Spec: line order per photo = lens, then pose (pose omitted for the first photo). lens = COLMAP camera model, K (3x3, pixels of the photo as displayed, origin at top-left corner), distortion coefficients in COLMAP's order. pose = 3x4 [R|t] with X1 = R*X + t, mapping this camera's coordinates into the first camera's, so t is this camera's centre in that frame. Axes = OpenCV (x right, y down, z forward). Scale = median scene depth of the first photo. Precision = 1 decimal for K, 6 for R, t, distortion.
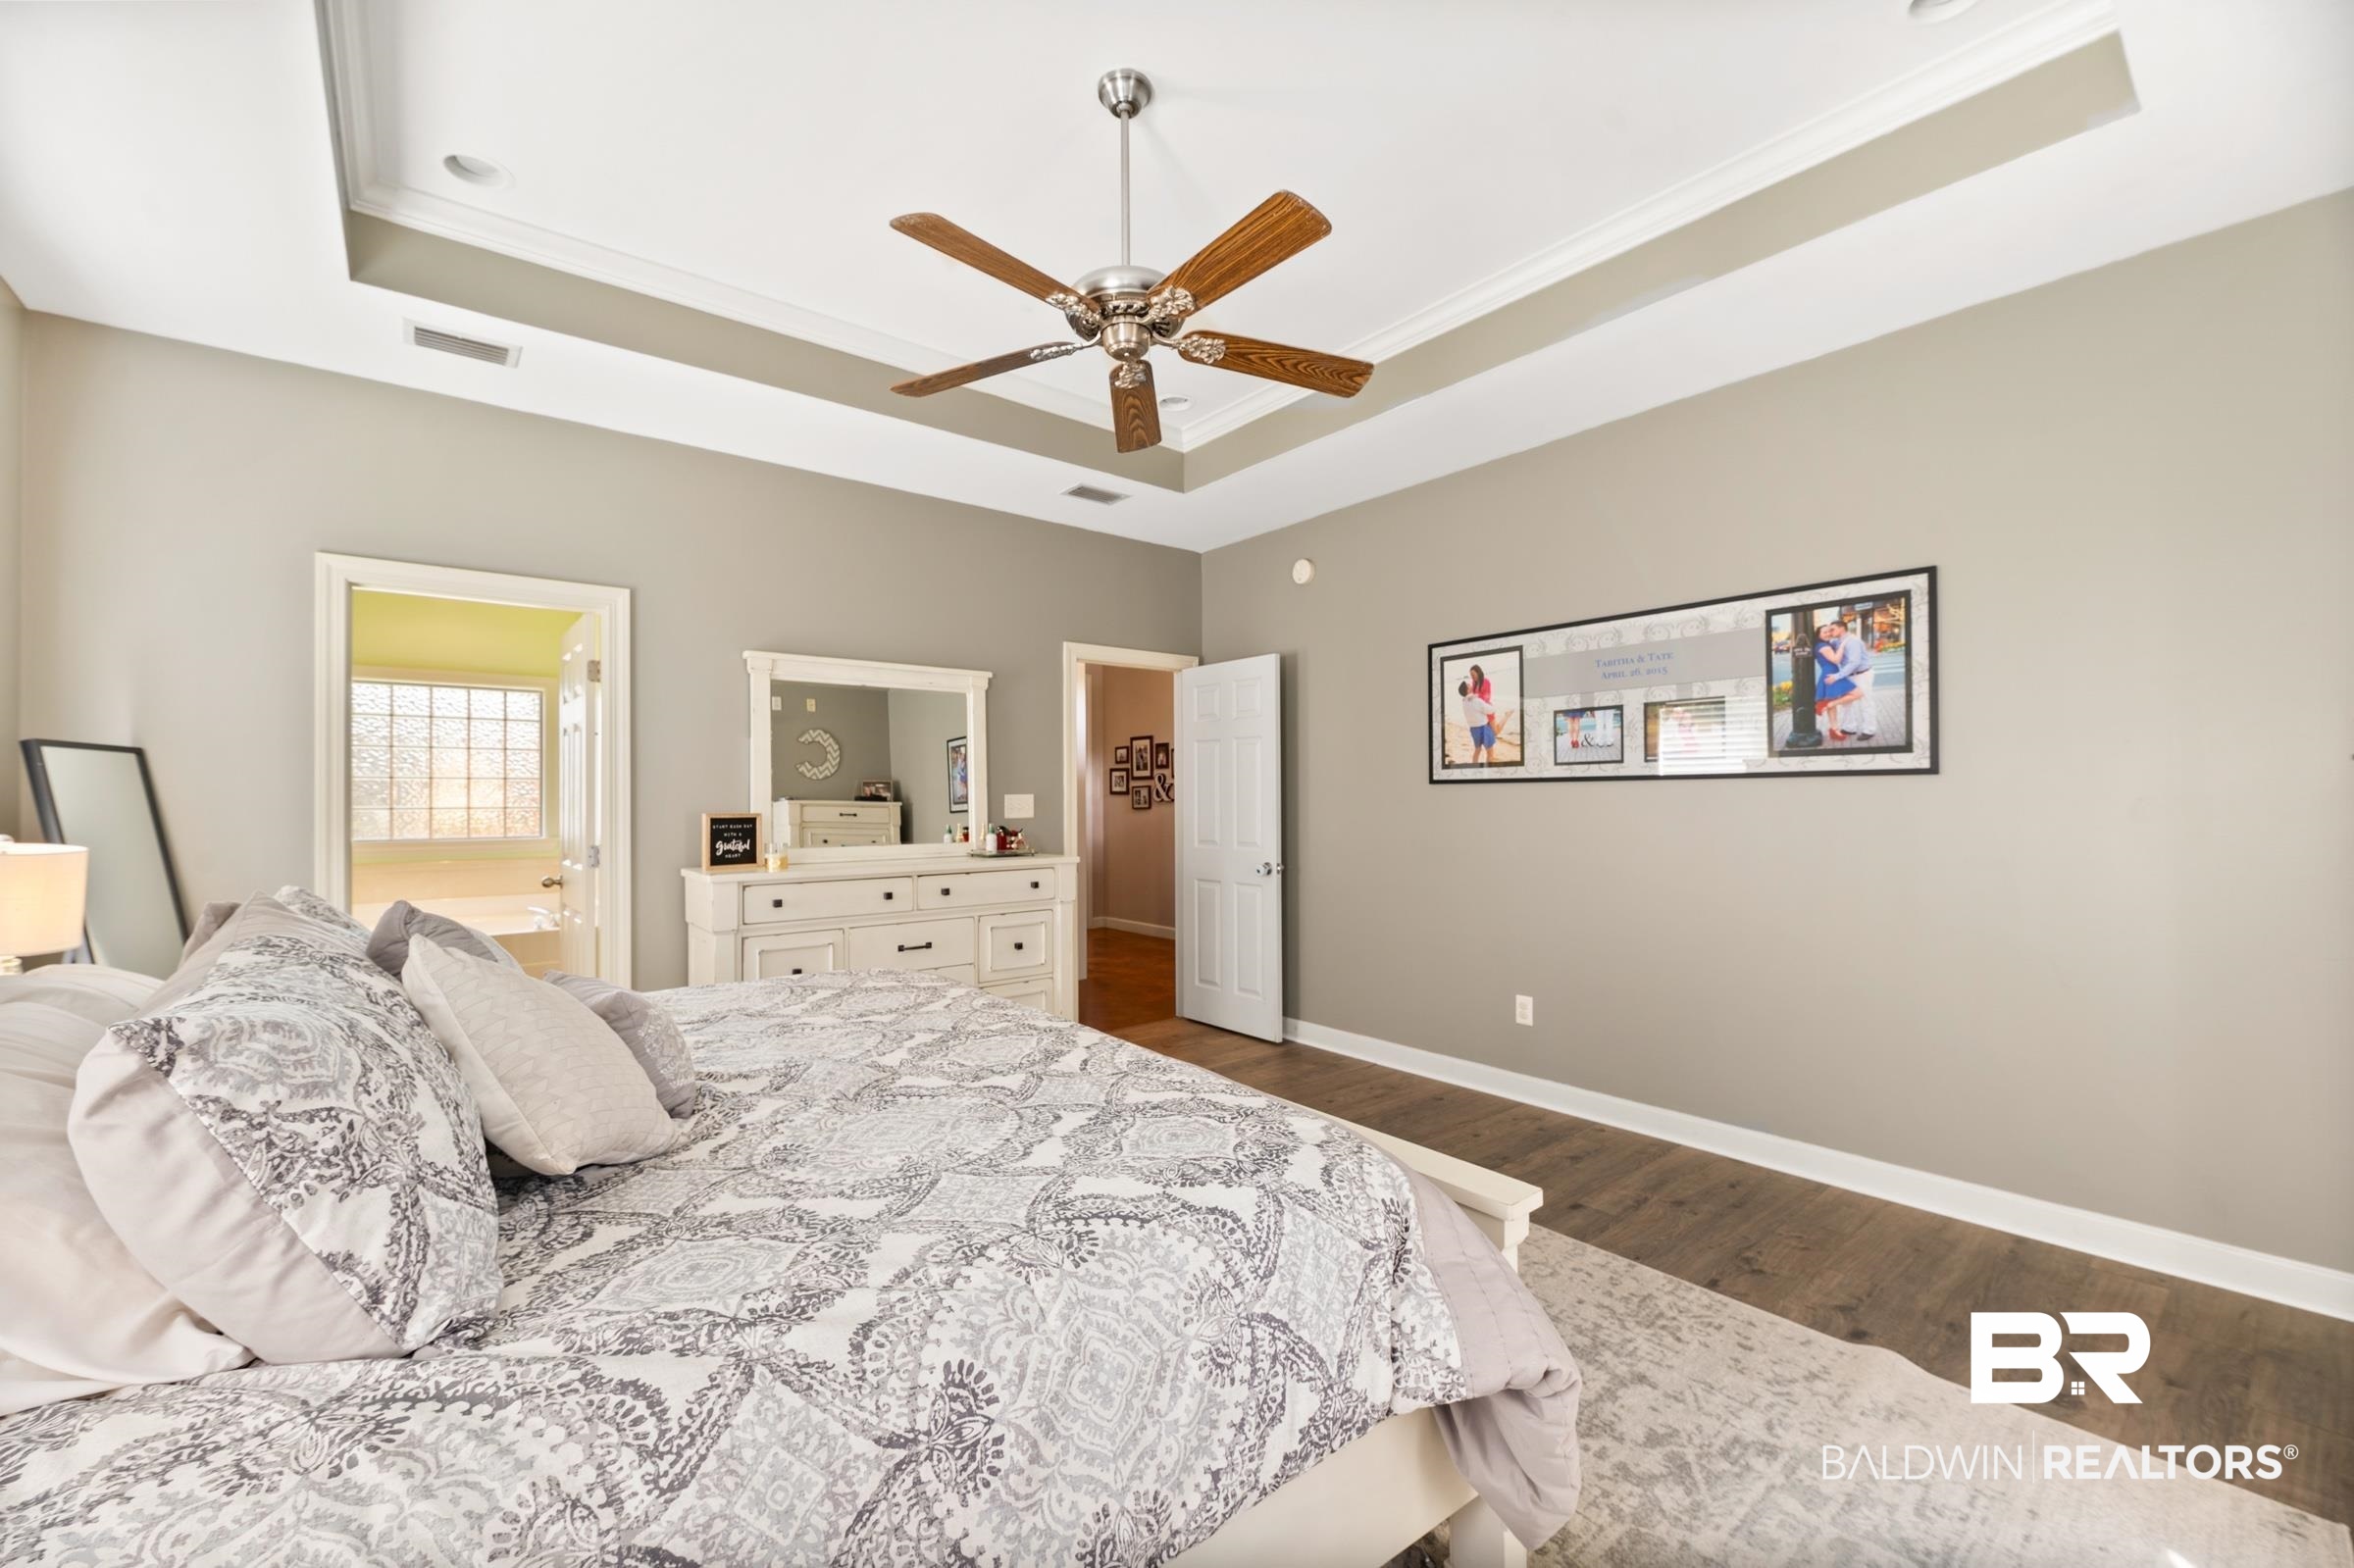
lens RADIAL K [[947.0, 0, 1183.5], [0, 947.0, 790.6], [0, 0, 1]] dist [-0.002292, -0.001546]
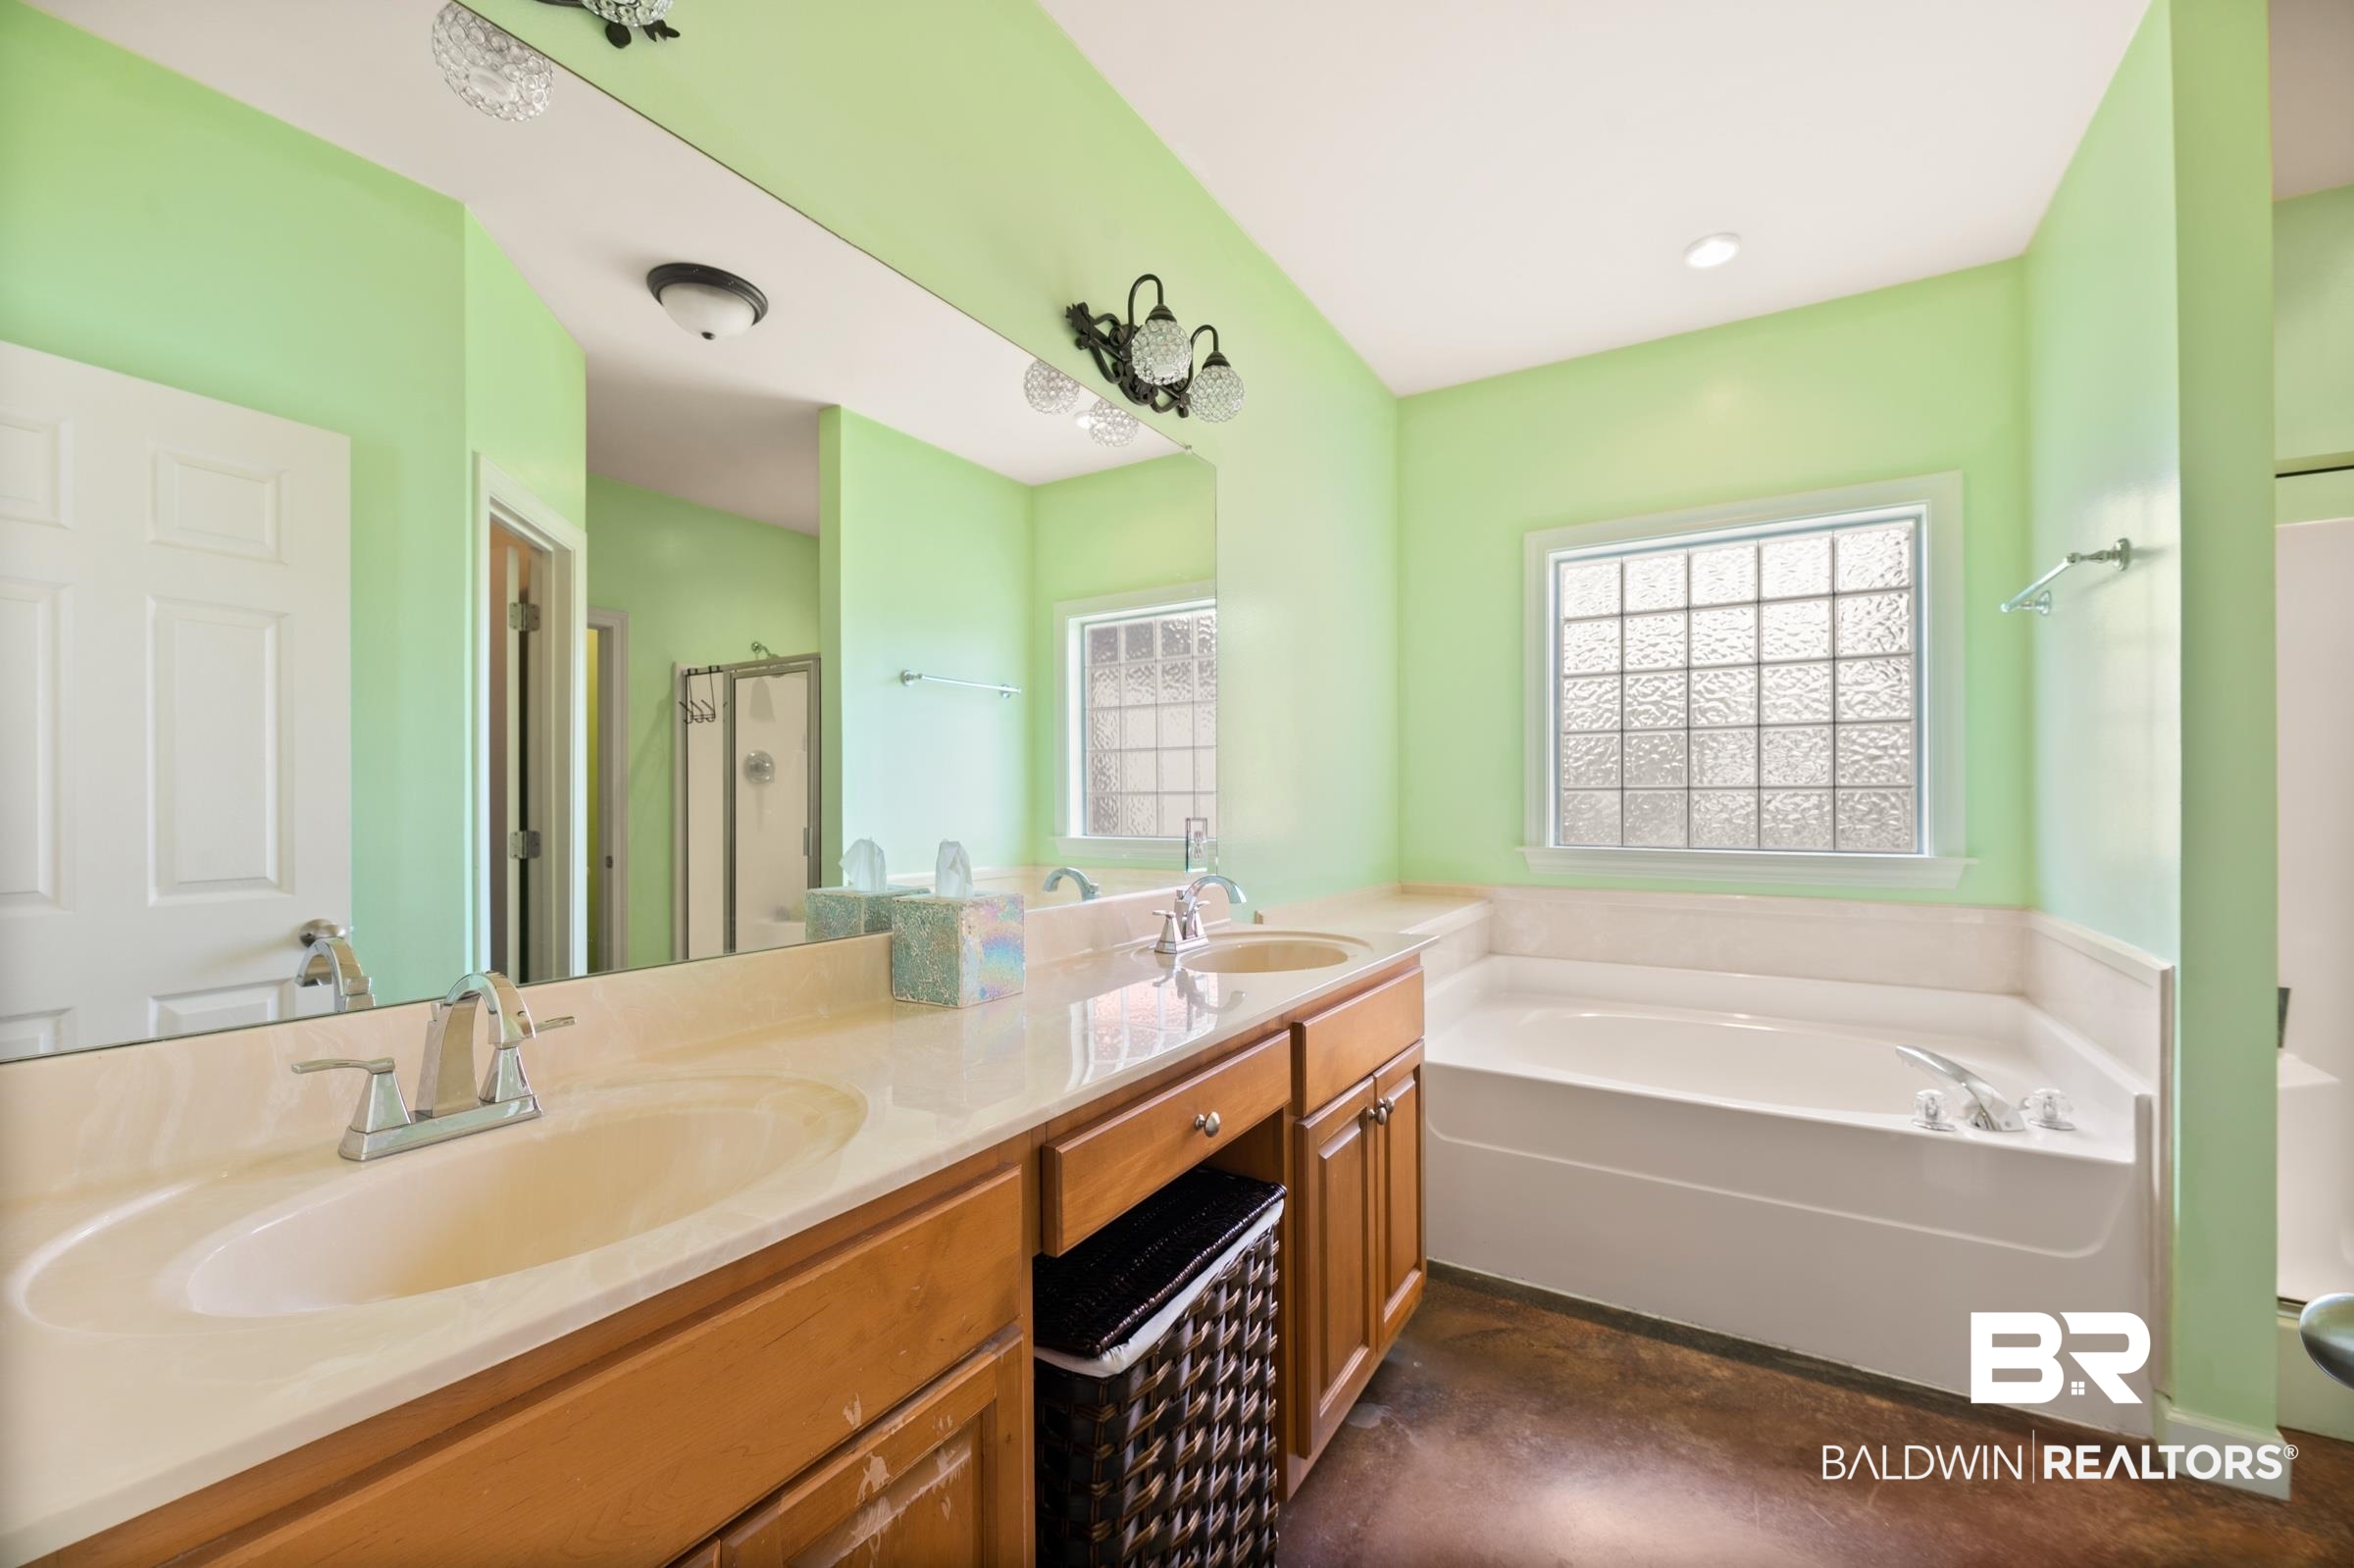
lens RADIAL K [[947.0, 0, 1184.7], [0, 947.0, 788.0], [0, 0, 1]] dist [-0.002292, -0.001546]
pose [[0.332305, -0.004318, -0.943162, -0.662256], [0.010620, 0.999943, -0.000836, 0.025575], [0.943112, -0.009738, 0.332332, 0.932765]]
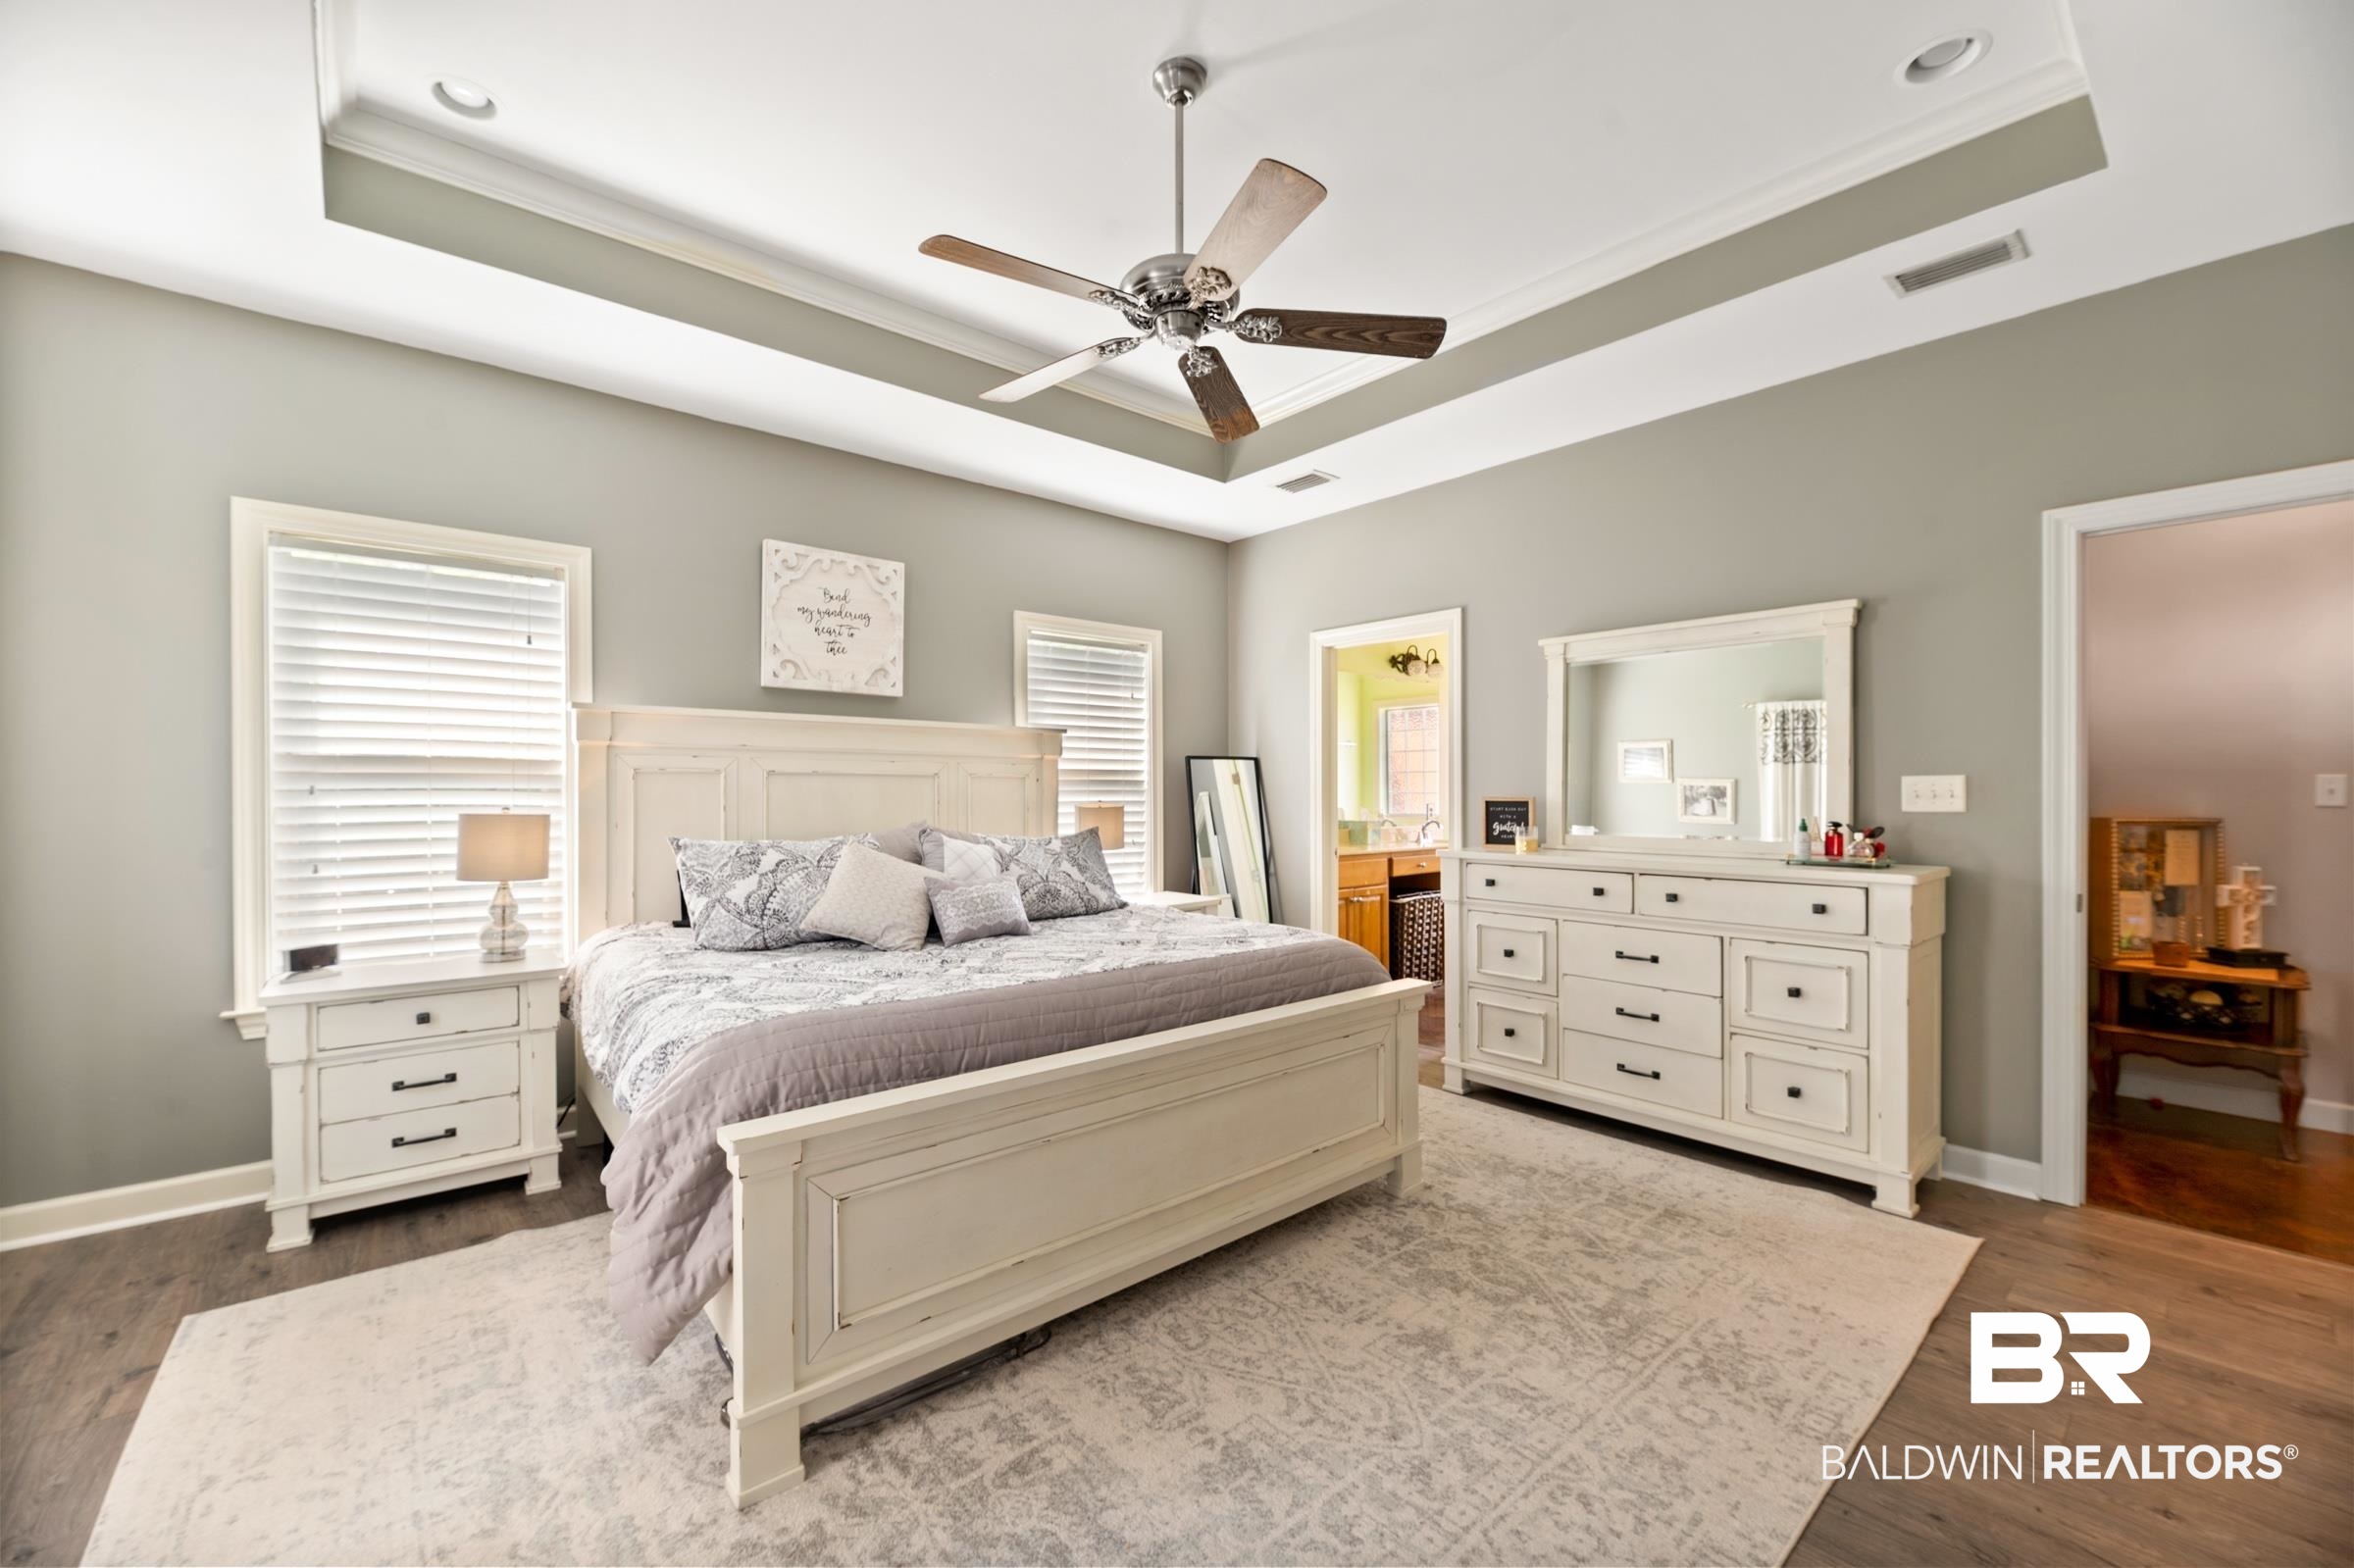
lens RADIAL K [[947.0, 0, 1168.5], [0, 947.0, 784.1], [0, 0, 1]] dist [-0.002292, -0.001546]
pose [[0.022771, -0.006260, -0.999721, 0.582644], [0.007291, 0.999955, -0.006096, 0.013307], [0.999714, -0.007150, 0.022816, 0.594017]]
